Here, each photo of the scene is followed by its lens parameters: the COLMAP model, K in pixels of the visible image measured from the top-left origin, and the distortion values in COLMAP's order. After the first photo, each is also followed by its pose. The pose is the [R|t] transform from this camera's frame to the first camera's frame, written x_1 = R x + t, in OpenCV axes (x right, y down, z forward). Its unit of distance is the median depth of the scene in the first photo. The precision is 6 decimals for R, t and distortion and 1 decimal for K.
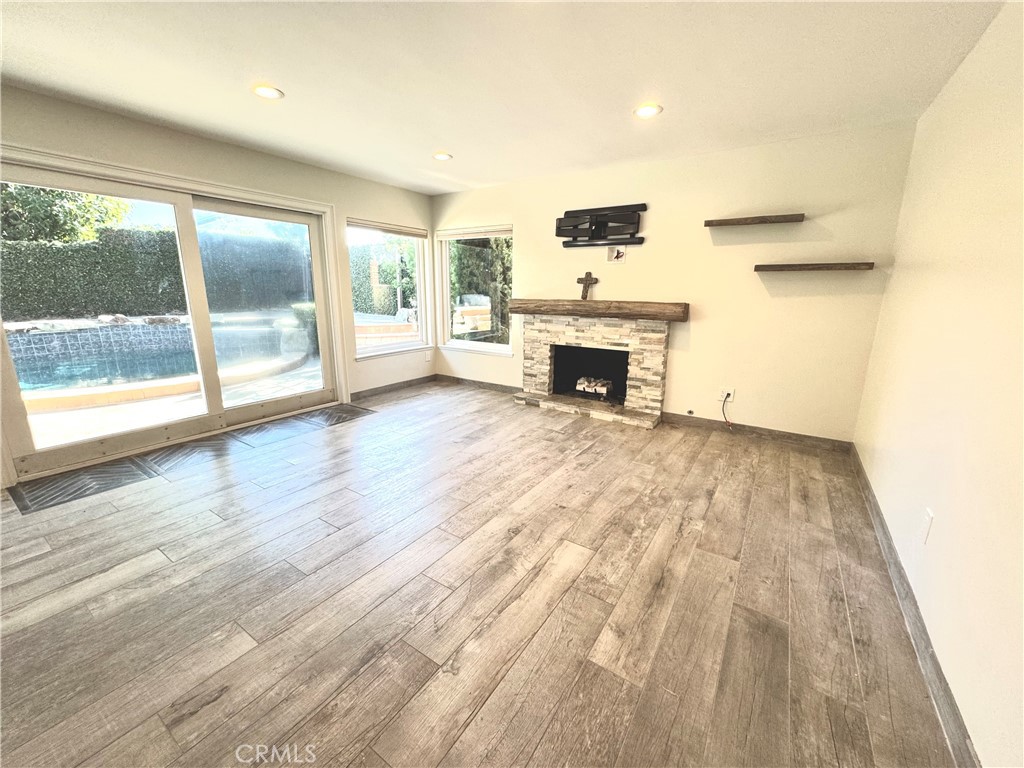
lens RADIAL K [[410.0, 0, 513.9], [0, 410.0, 383.9], [0, 0, 1]] dist [0.000657, -0.000978]
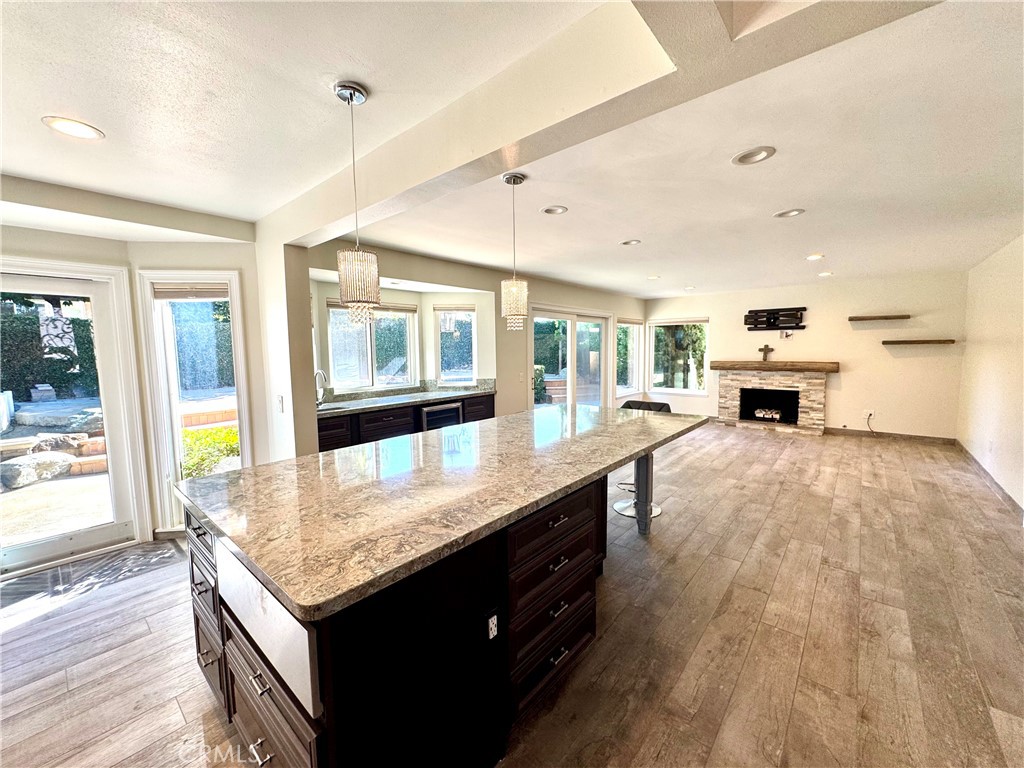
lens RADIAL K [[410.0, 0, 512.3], [0, 410.0, 382.7], [0, 0, 1]] dist [0.000657, -0.000978]
pose [[0.992341, -0.011030, -0.123032, -0.673707], [-0.006952, 0.989440, -0.144775, 0.138134], [0.123329, 0.144521, 0.981786, -0.792675]]
